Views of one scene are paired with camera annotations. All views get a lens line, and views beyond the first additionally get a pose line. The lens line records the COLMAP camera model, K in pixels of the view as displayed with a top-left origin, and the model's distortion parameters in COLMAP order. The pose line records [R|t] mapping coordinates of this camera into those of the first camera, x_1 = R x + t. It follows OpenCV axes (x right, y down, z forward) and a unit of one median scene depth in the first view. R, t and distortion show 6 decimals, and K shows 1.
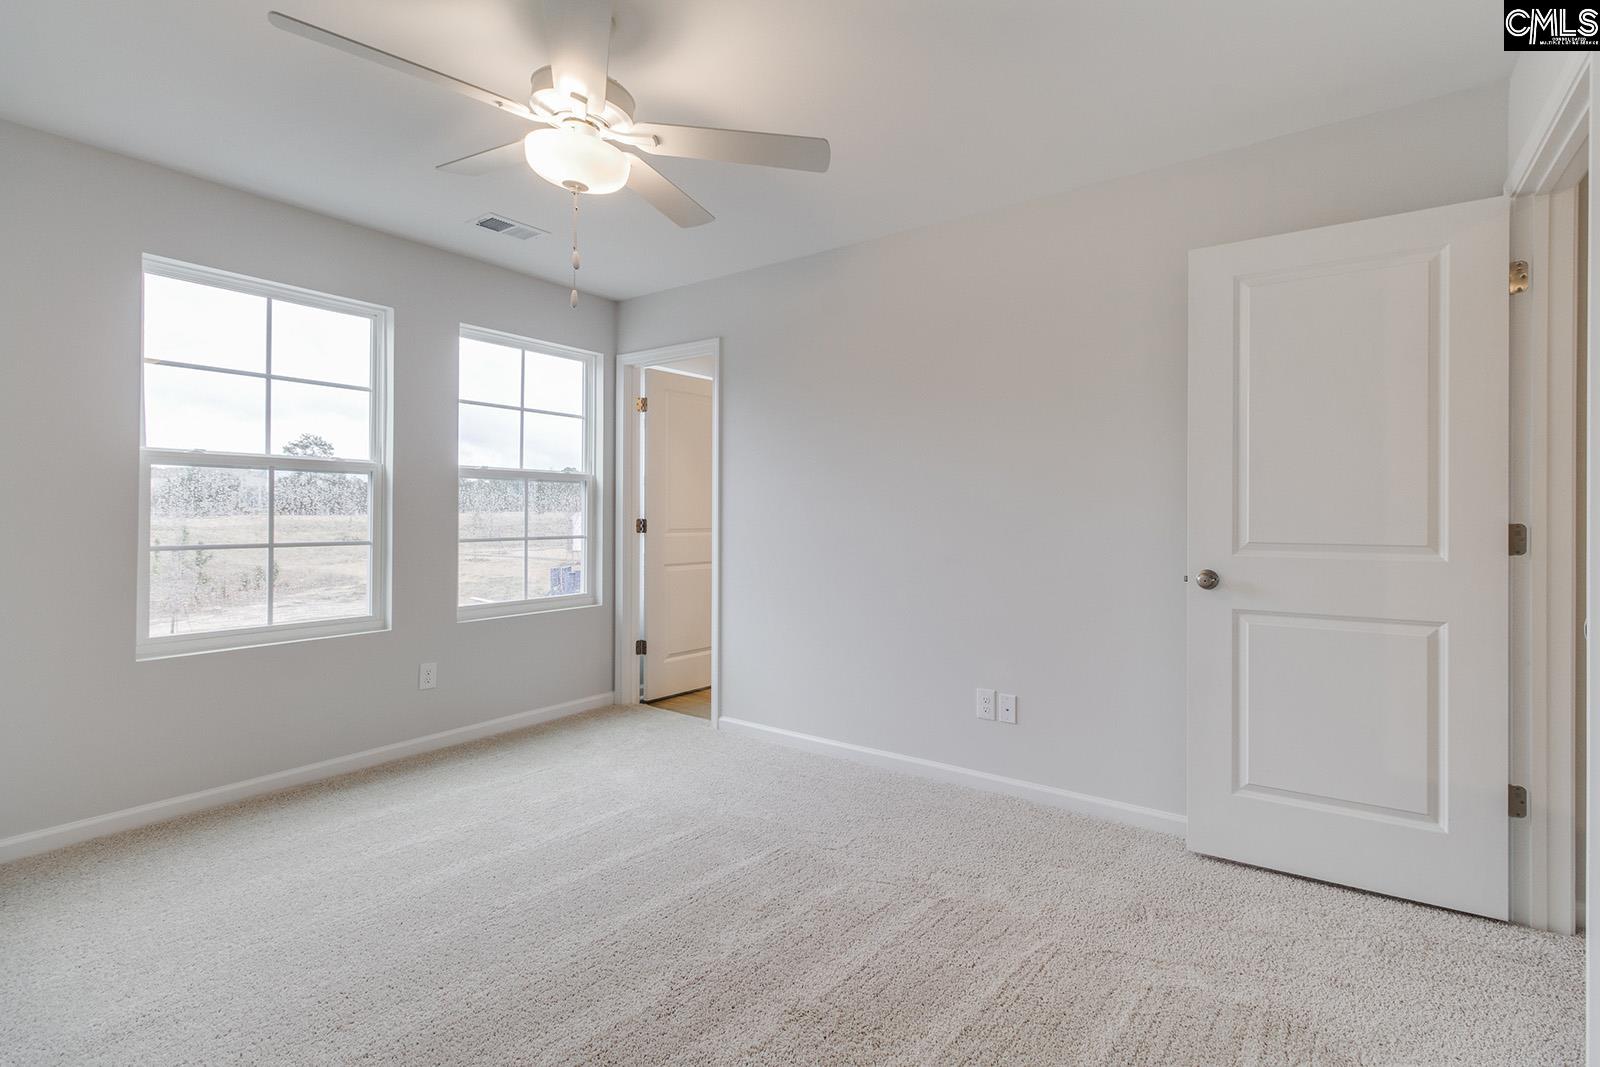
lens RADIAL K [[741.0, 0, 808.2], [0, 741.0, 514.2], [0, 0, 1]] dist [0.001291, 0.000119]
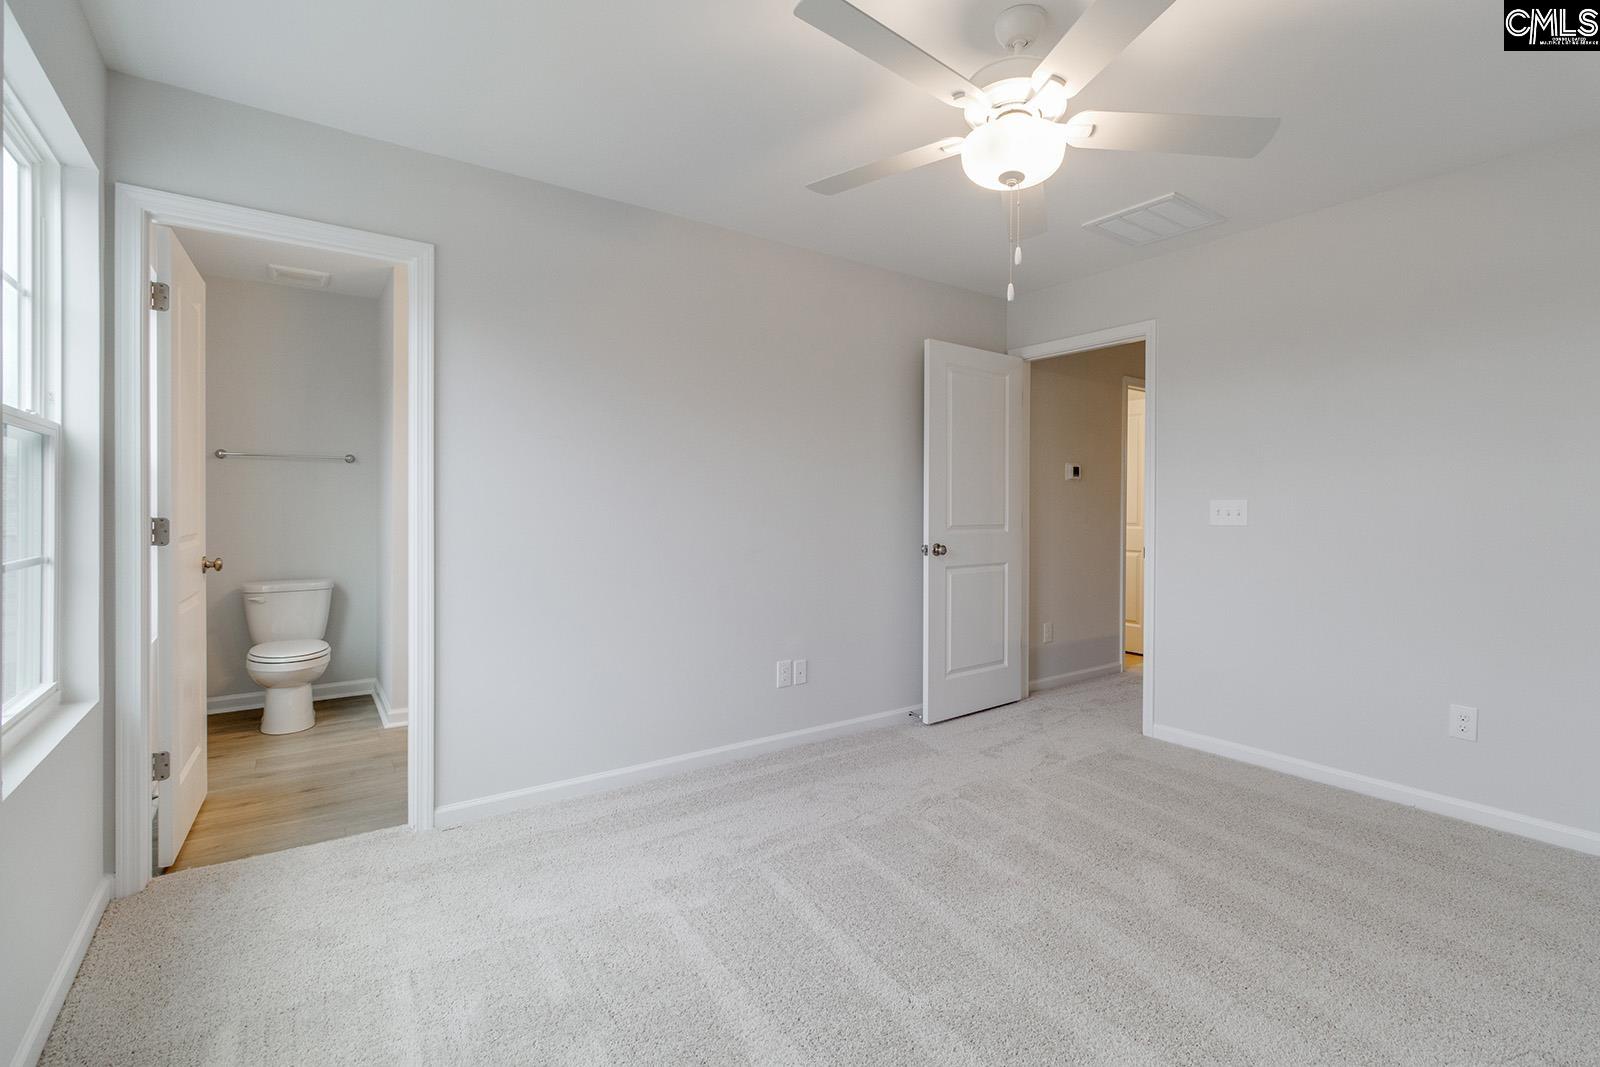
lens RADIAL K [[741.0, 0, 808.2], [0, 741.0, 514.2], [0, 0, 1]] dist [0.001291, 0.000119]
pose [[0.318429, -0.004137, 0.947938, -0.961722], [0.002251, 0.999991, 0.003608, 0.004642], [-0.947944, 0.000985, 0.318435, 0.684352]]
